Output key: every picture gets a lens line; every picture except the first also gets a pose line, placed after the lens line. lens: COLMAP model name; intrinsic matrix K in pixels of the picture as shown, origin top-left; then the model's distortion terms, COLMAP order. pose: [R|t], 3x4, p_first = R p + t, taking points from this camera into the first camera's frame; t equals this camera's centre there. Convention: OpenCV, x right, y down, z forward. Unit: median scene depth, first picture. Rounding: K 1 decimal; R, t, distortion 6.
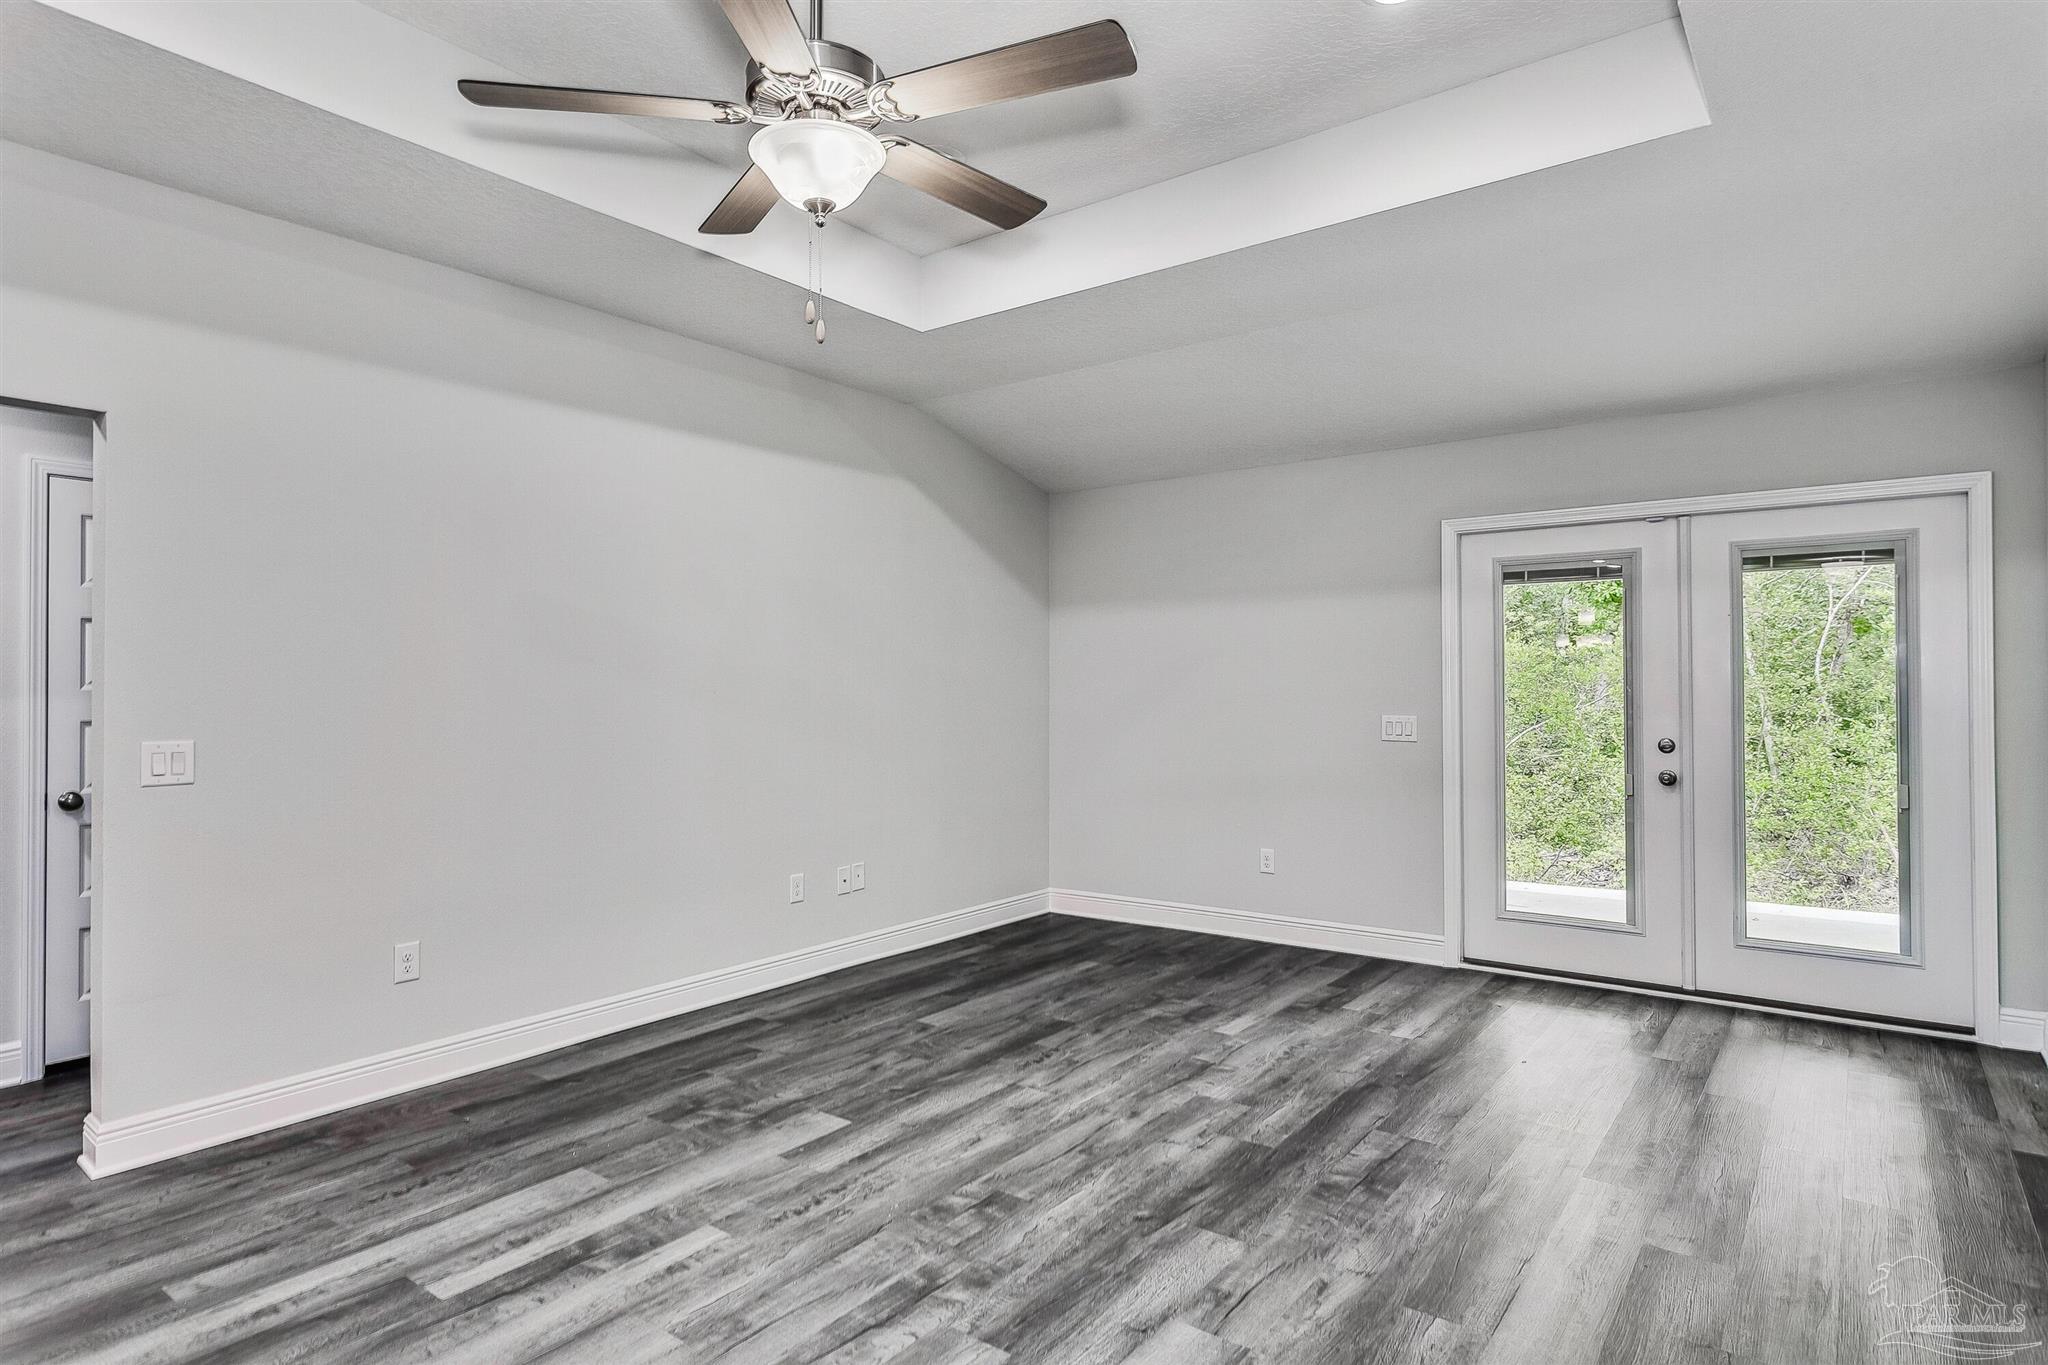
lens RADIAL K [[1133.8, 0, 1009.6], [0, 1133.8, 680.3], [0, 0, 1]] dist [0.000811, -0.000450]
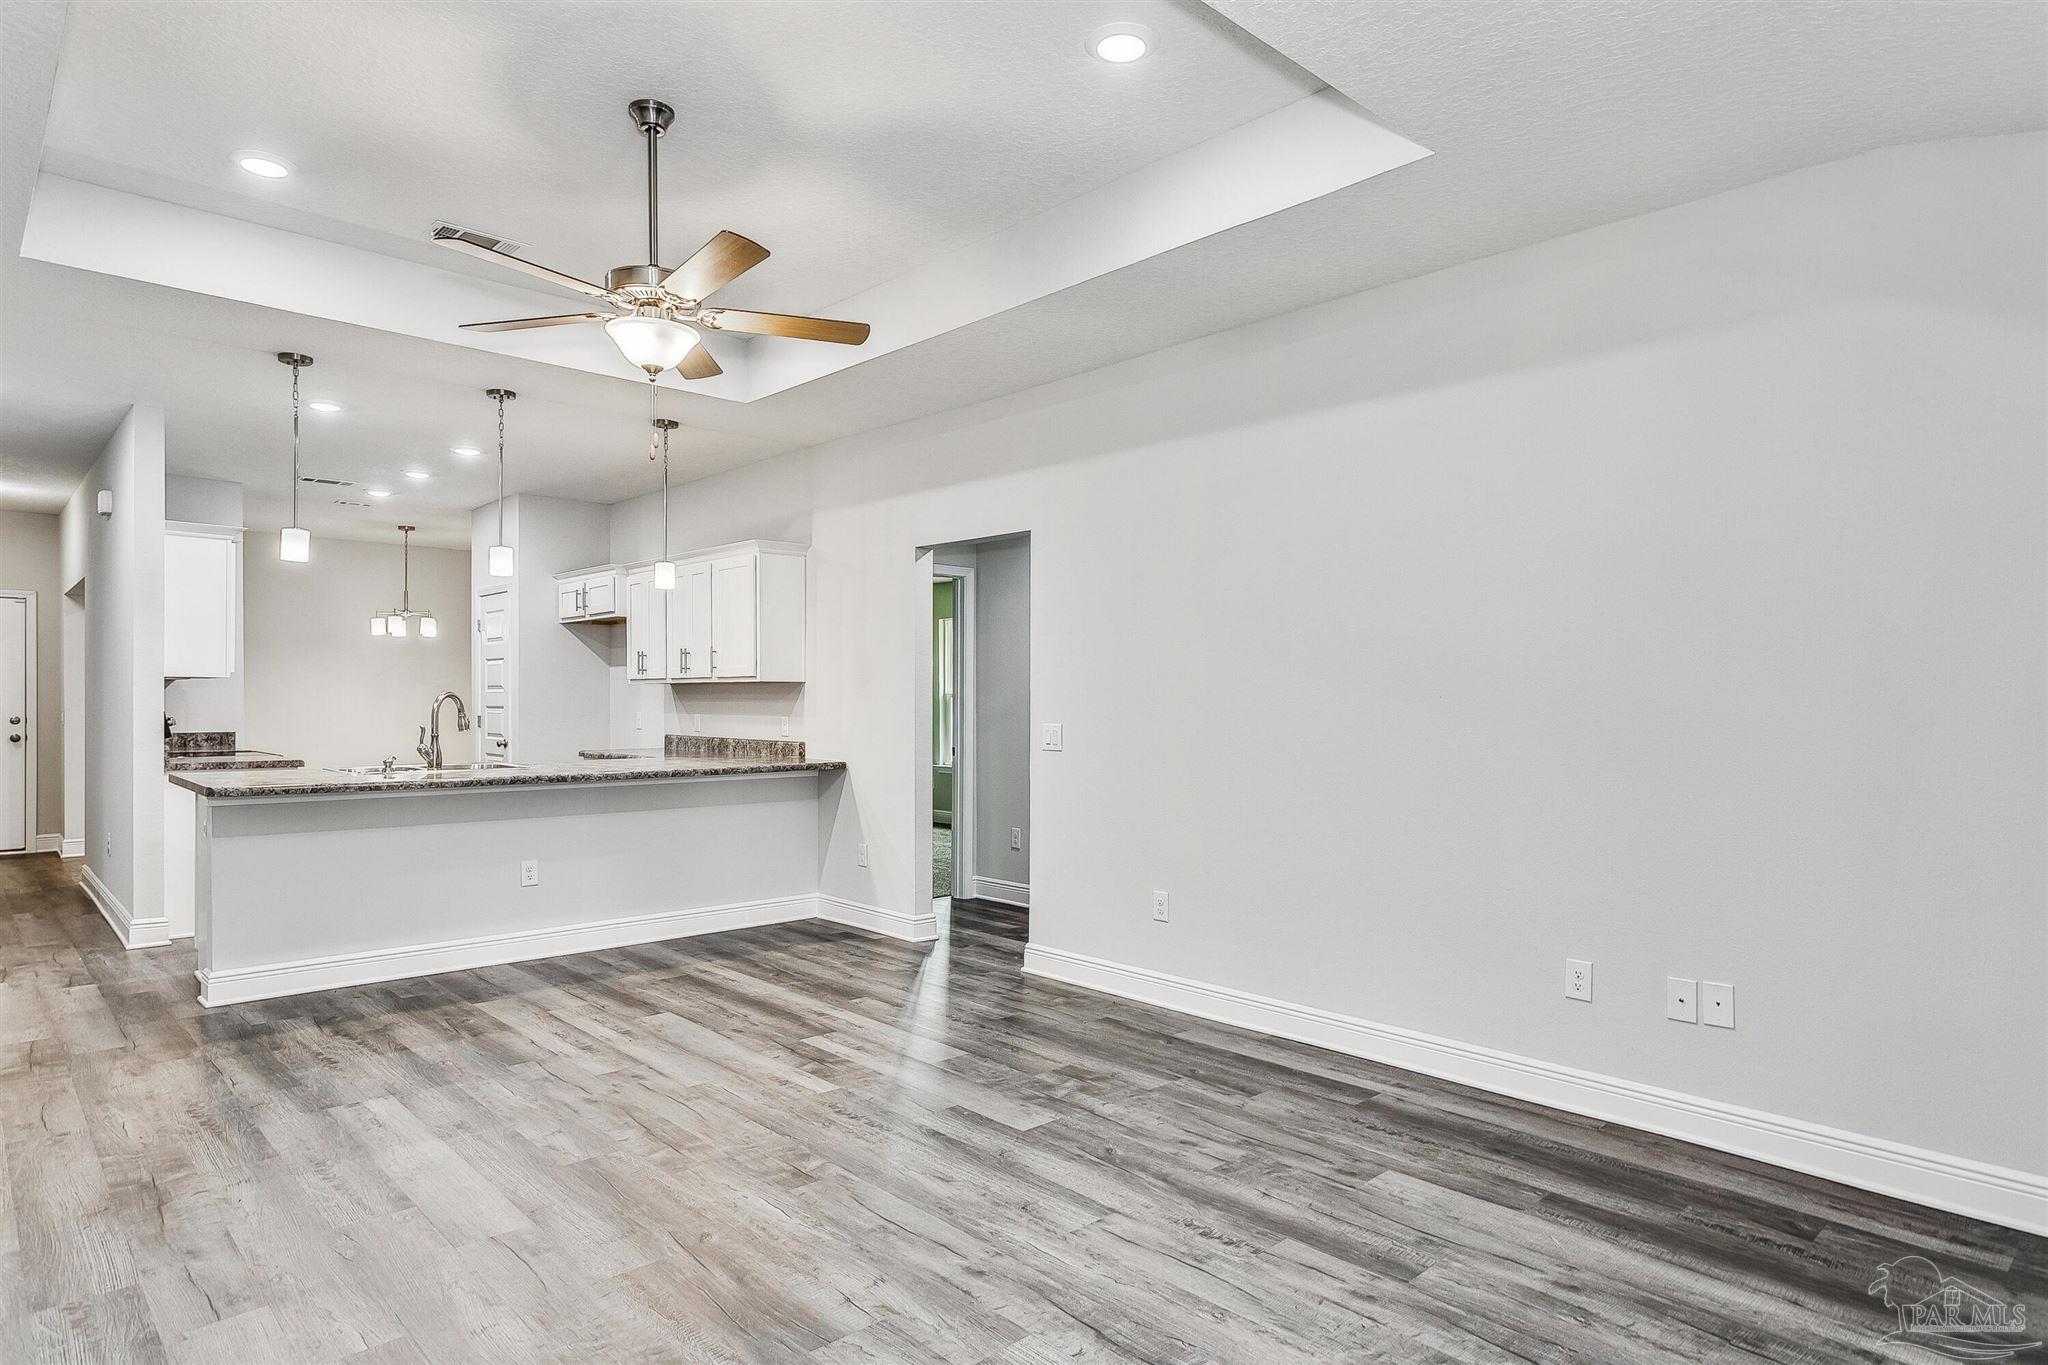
lens RADIAL K [[1133.8, 0, 1009.6], [0, 1133.8, 680.3], [0, 0, 1]] dist [0.000811, -0.000450]
pose [[-0.172818, -0.013090, -0.984867, 0.775359], [0.003027, 0.999900, -0.013821, 0.011588], [0.984949, -0.005370, -0.172761, 1.075152]]
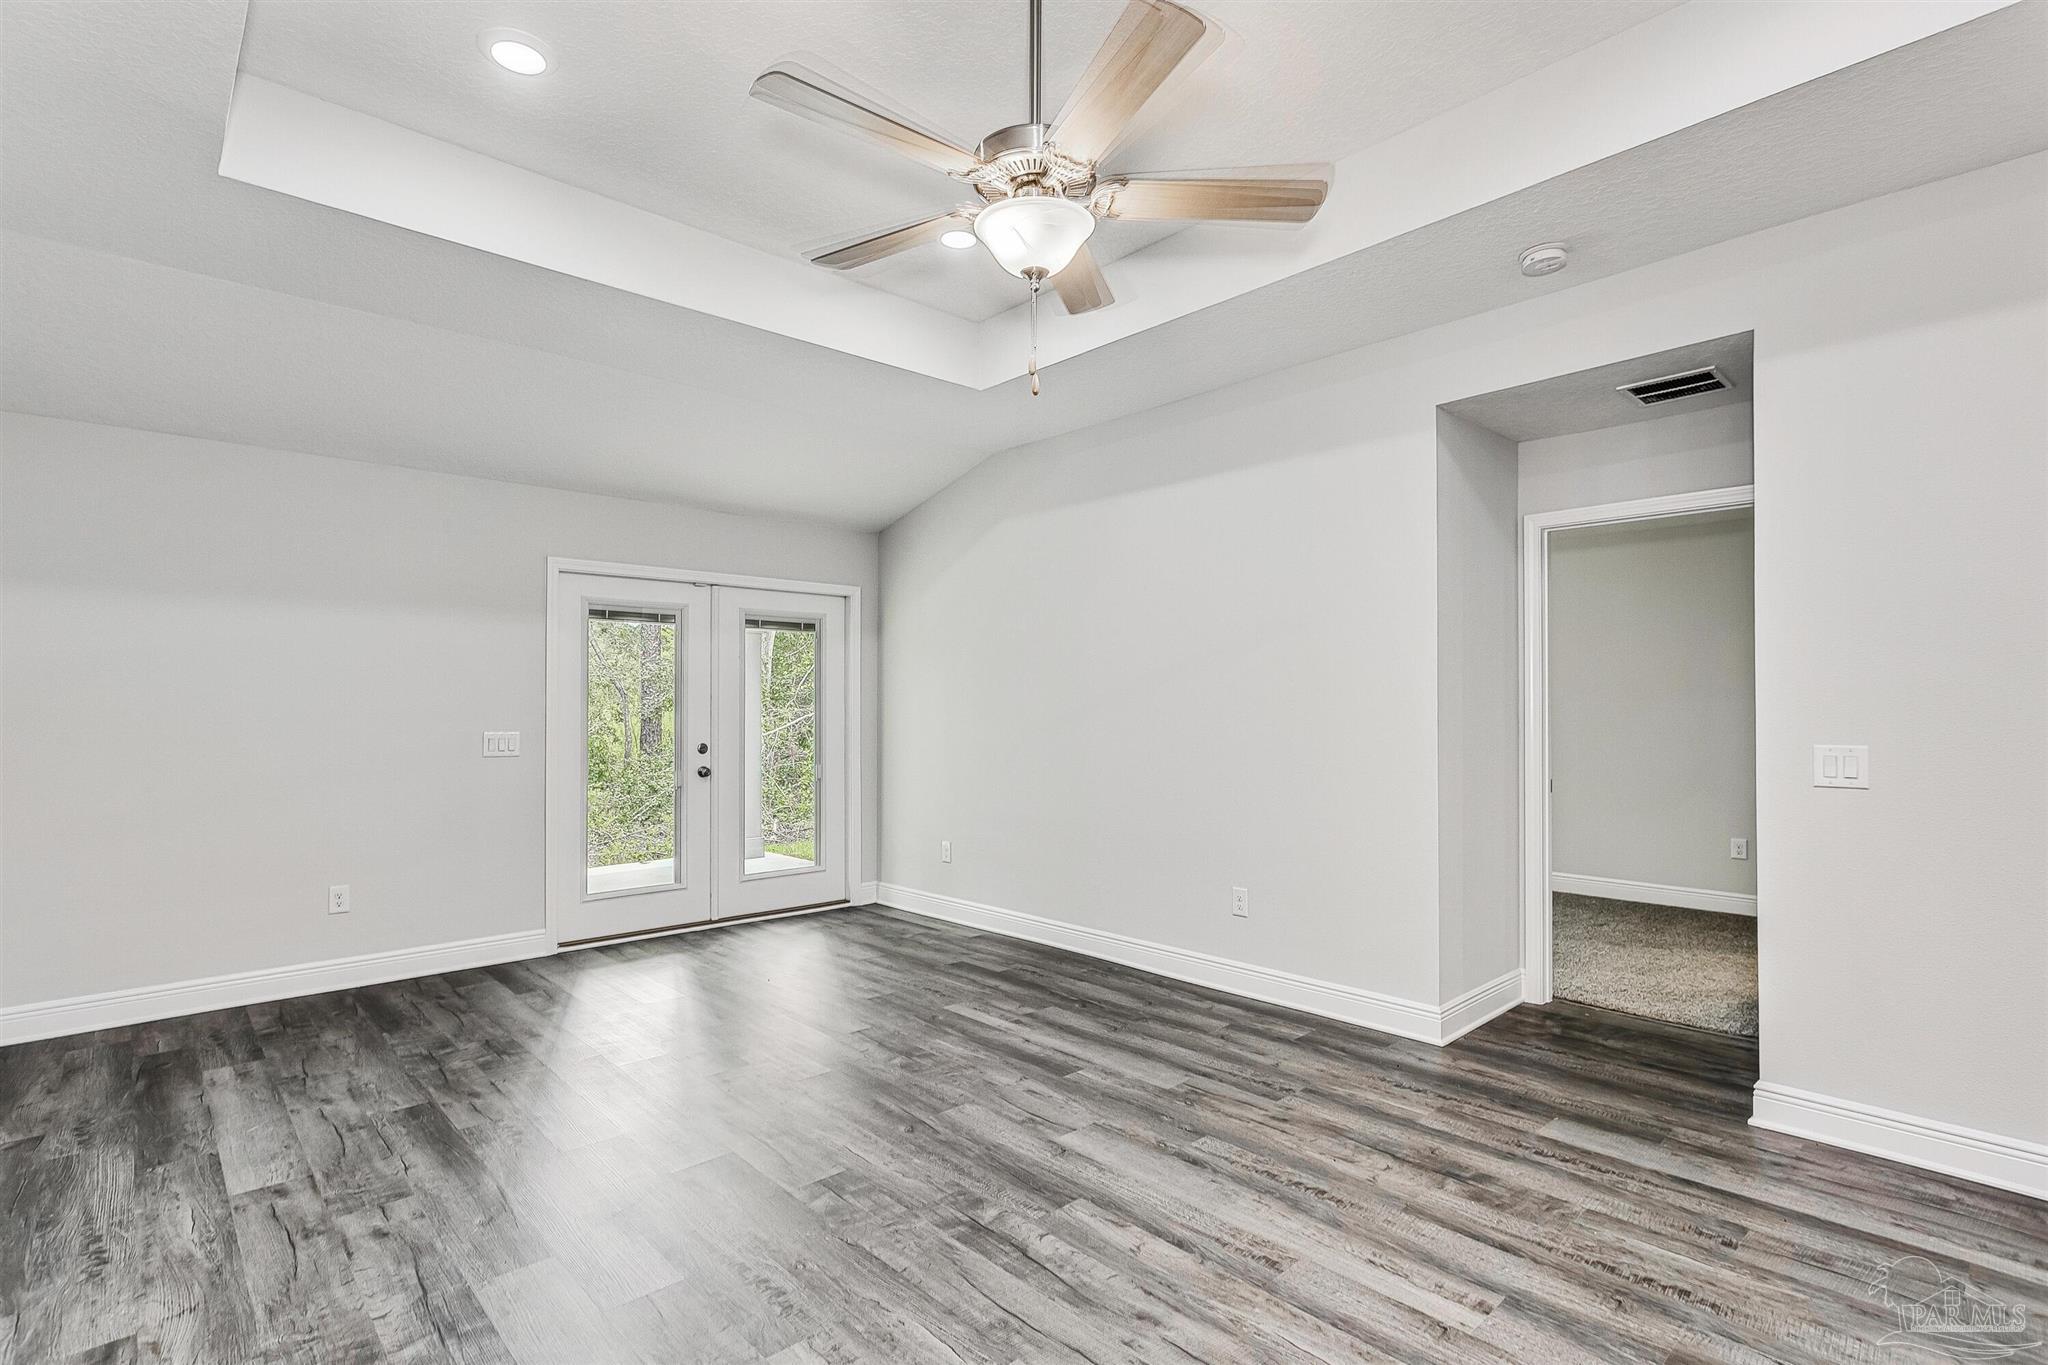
lens RADIAL K [[984.9, 0, 1026.2], [0, 984.9, 700.6], [0, 0, 1]] dist [0.001550, 0.000487]
pose [[0.170050, 0.008682, 0.985397, -0.702350], [-0.005241, 0.999955, -0.007906, 0.008934], [-0.985422, -0.003820, 0.170087, 0.522928]]
